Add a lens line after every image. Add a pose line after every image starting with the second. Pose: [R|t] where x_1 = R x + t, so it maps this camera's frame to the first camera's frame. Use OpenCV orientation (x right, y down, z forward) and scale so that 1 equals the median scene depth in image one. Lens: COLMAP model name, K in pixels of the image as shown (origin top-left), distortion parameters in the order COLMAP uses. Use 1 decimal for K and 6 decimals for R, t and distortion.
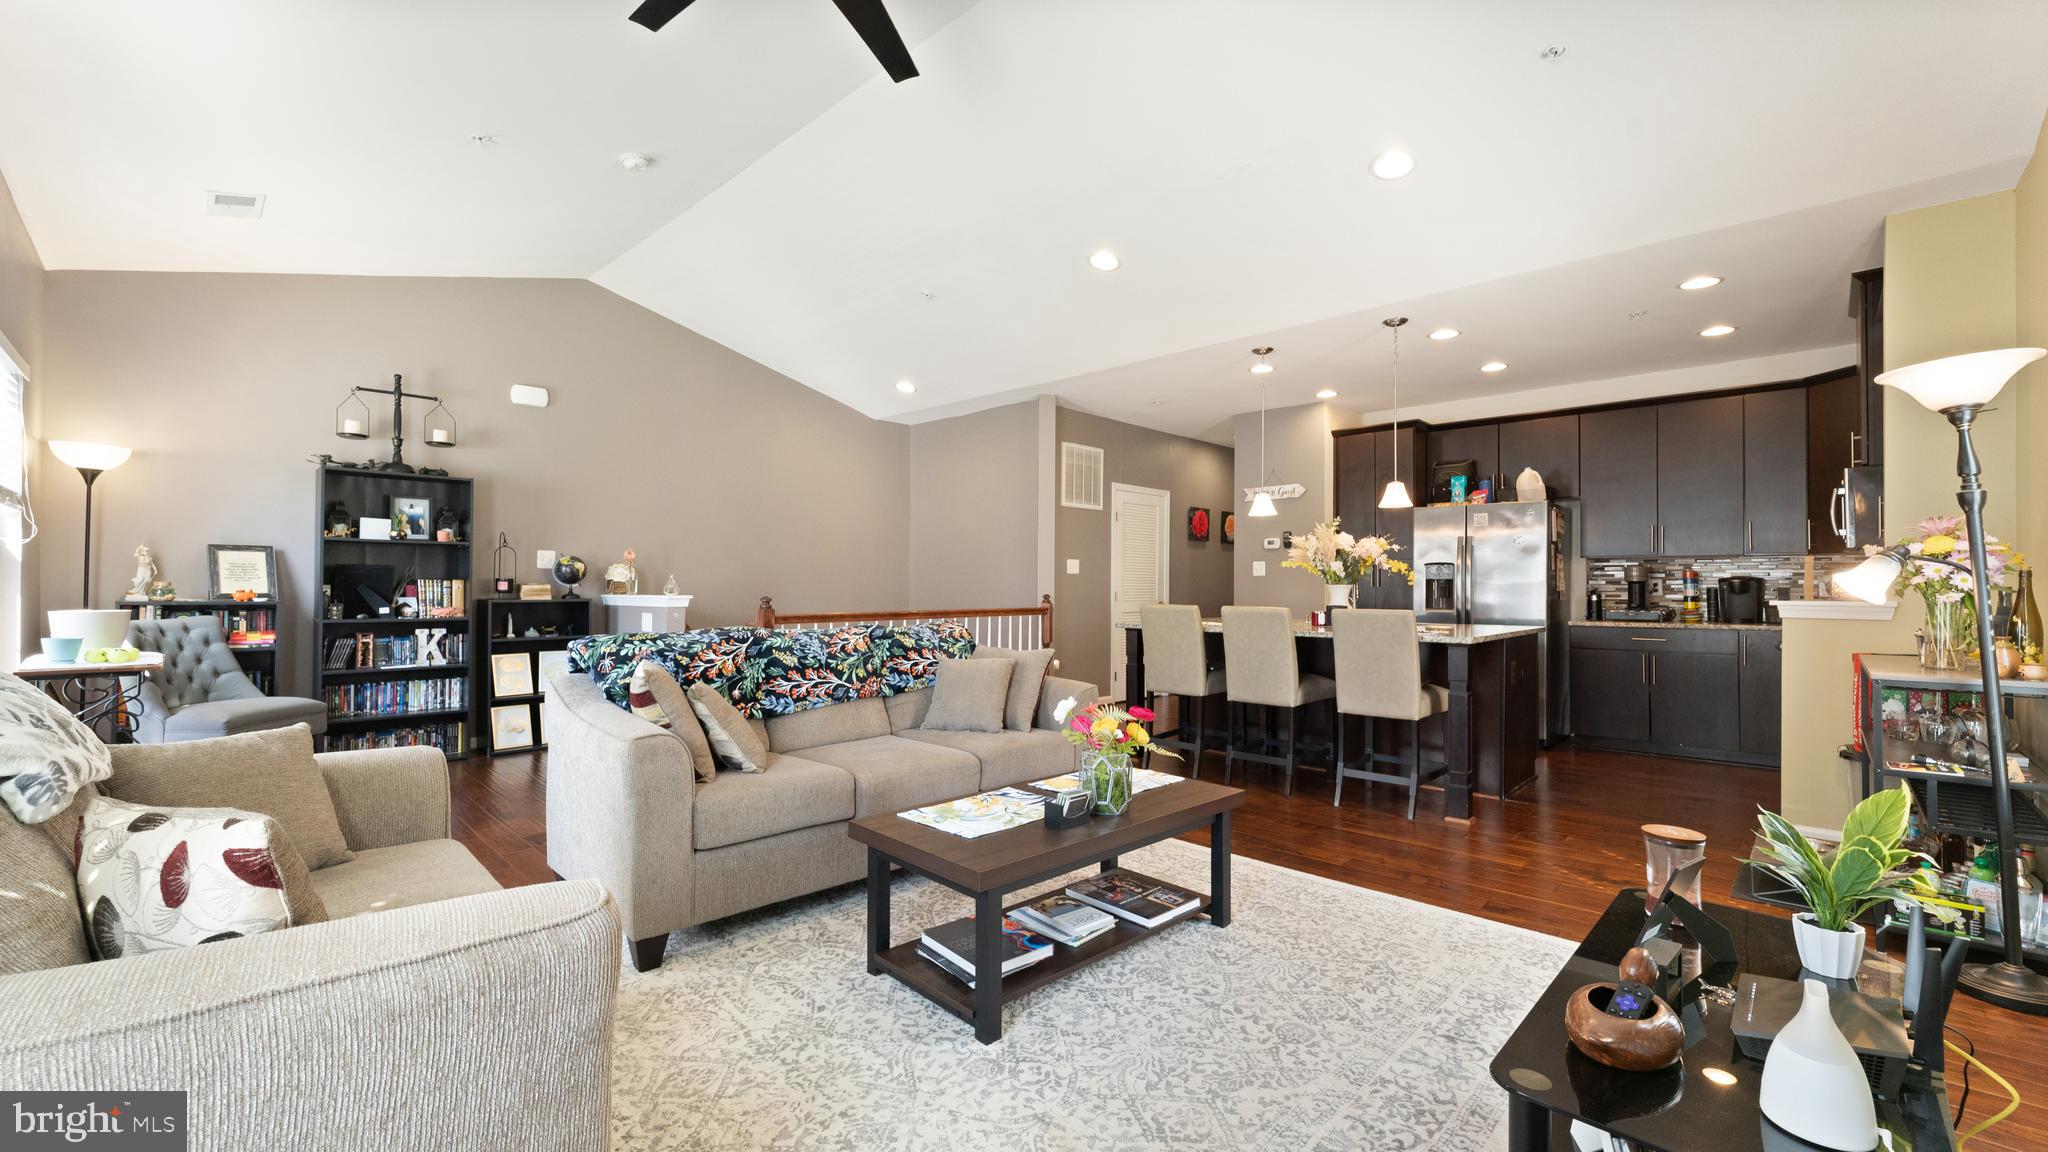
lens RADIAL K [[820.9, 0, 1023.0], [0, 820.9, 579.0], [0, 0, 1]] dist [-0.003031, 0.000341]
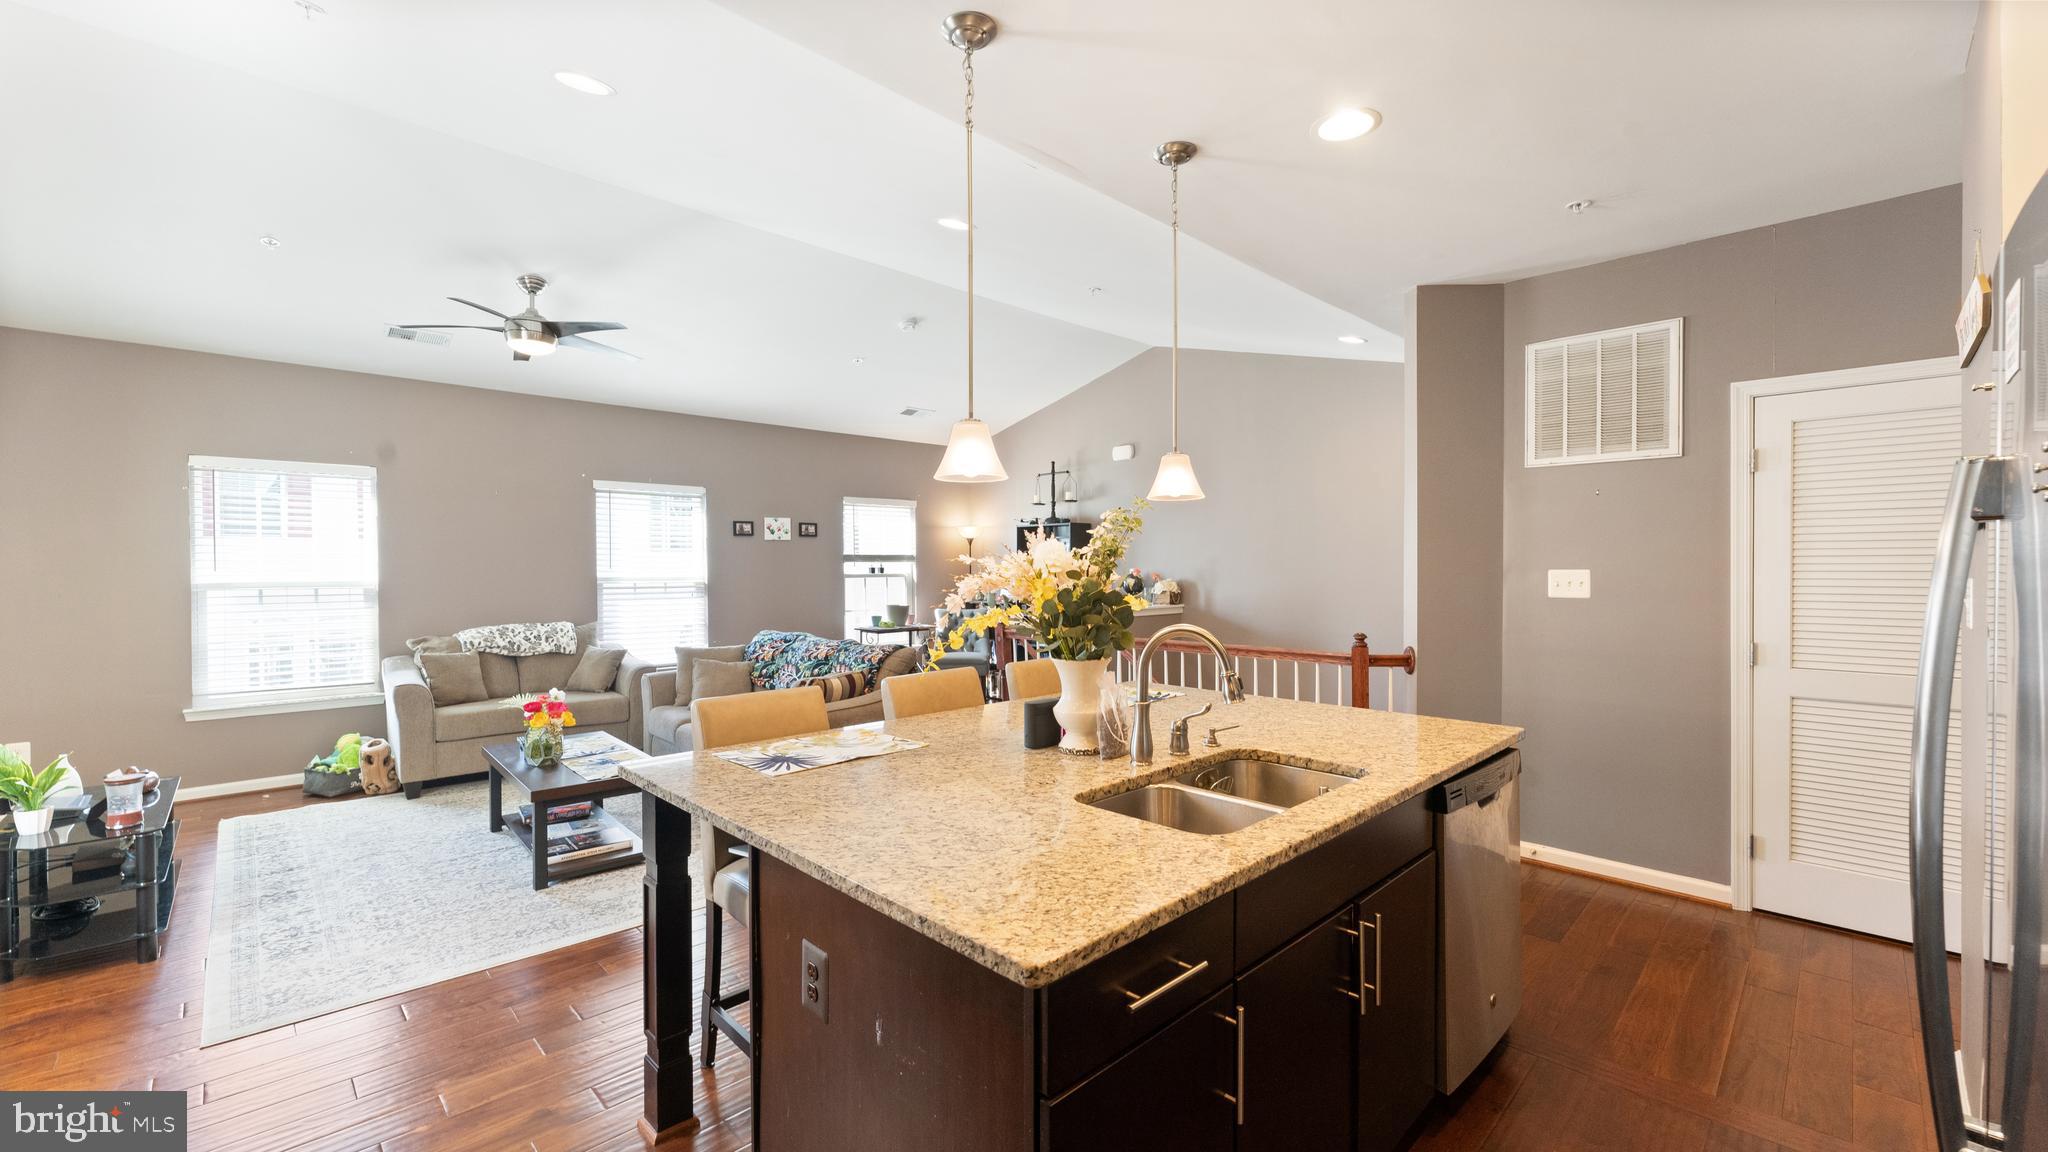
lens RADIAL K [[819.1, 0, 1024.0], [0, 819.1, 576.0], [0, 0, 1]] dist [0.000468, -0.000049]
pose [[-0.027599, 0.006917, -0.999595, 0.823426], [0.011821, 0.999908, 0.006592, -0.038885], [0.999549, -0.011634, -0.027679, 0.984702]]
